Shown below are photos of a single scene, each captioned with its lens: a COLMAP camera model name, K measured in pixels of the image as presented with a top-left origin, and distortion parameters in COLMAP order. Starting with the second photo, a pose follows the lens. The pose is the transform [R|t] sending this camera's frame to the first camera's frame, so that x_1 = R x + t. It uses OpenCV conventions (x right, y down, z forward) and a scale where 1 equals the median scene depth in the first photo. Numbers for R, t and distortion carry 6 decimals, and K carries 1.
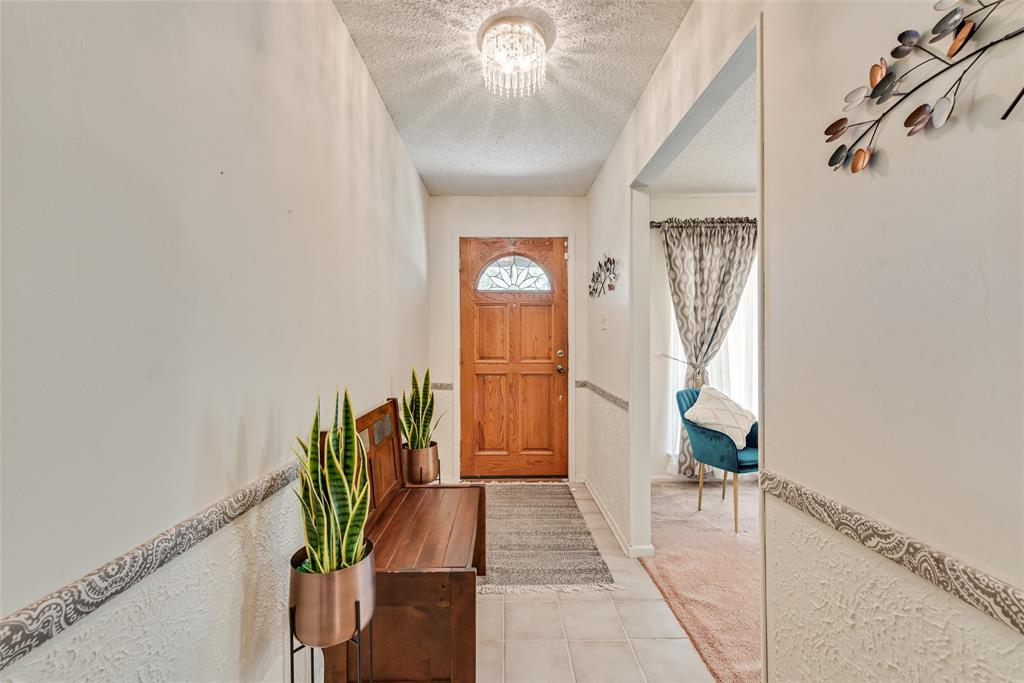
lens RADIAL K [[421.3, 0, 512.7], [0, 421.3, 343.5], [0, 0, 1]] dist [-0.002095, -0.000033]
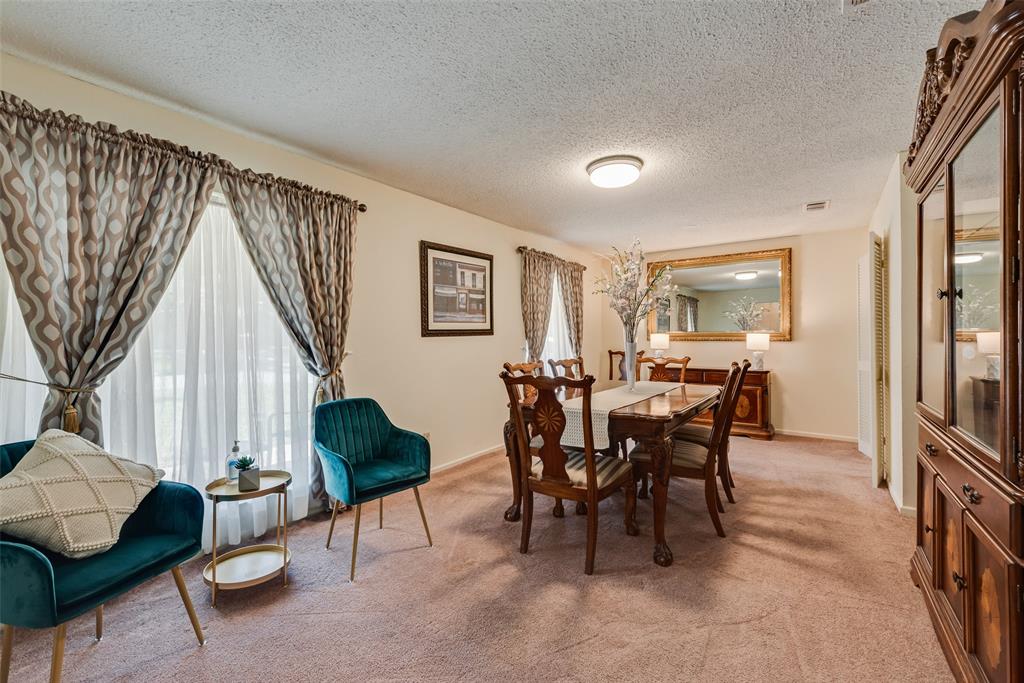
lens RADIAL K [[421.3, 0, 509.7], [0, 421.3, 345.2], [0, 0, 1]] dist [-0.002095, -0.000033]
pose [[0.601050, -0.007846, 0.799173, 0.342613], [0.007024, 0.999965, 0.004534, -0.000564], [-0.799180, 0.002888, 0.601084, 0.231942]]
